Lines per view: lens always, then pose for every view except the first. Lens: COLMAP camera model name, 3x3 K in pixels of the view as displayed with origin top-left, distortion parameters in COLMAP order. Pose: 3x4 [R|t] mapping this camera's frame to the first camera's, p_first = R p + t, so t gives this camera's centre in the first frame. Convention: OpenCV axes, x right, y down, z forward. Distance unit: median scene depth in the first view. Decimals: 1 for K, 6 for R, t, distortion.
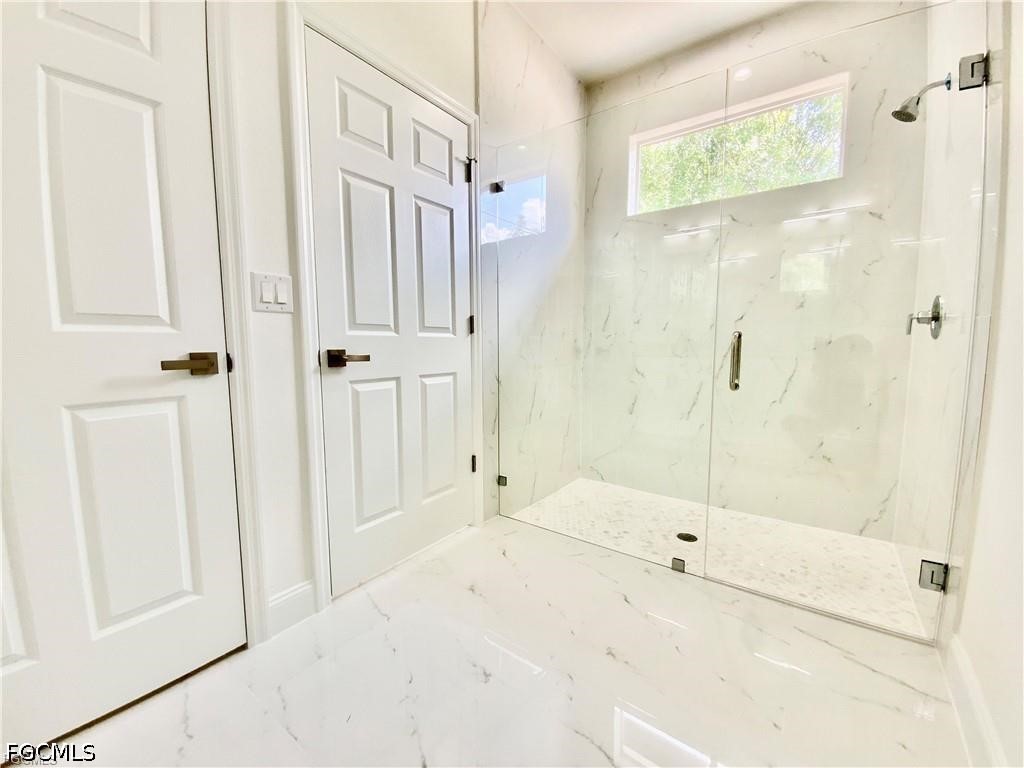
lens RADIAL K [[414.1, 0, 513.0], [0, 414.1, 384.6], [0, 0, 1]] dist [-0.000076, -0.000064]
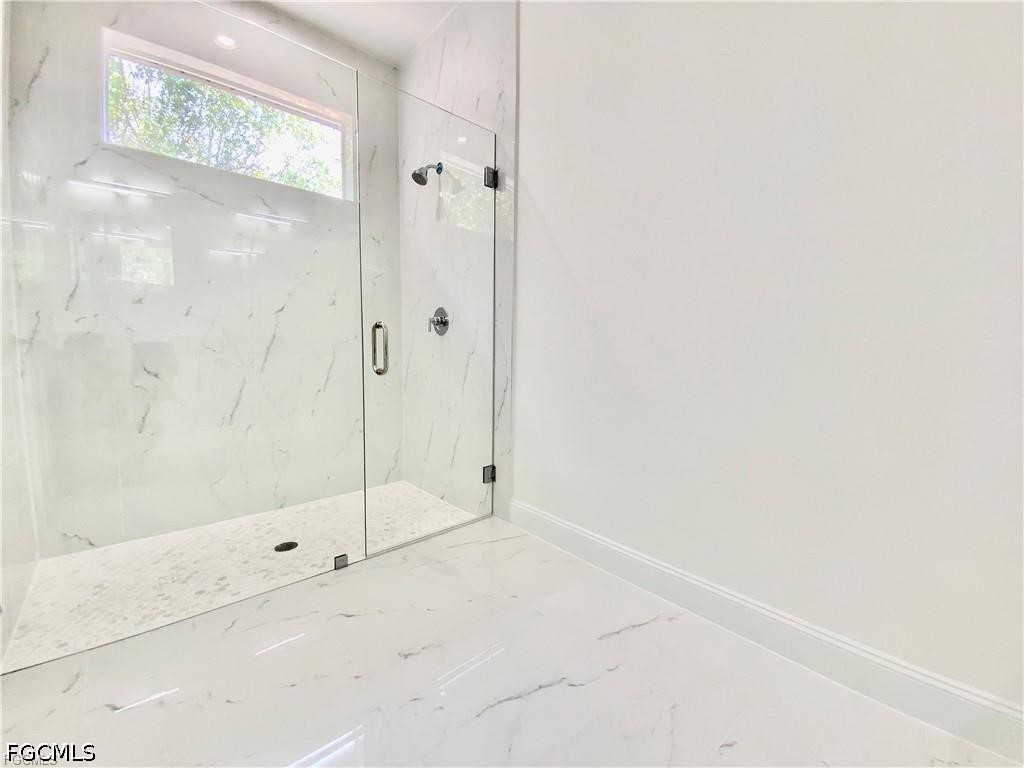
lens RADIAL K [[414.1, 0, 513.0], [0, 414.1, 384.6], [0, 0, 1]] dist [-0.000076, -0.000064]
pose [[0.219171, -0.085598, 0.971925, -0.304266], [0.085720, 0.993982, 0.068210, -0.004523], [-0.971914, 0.068364, 0.225189, 0.268383]]
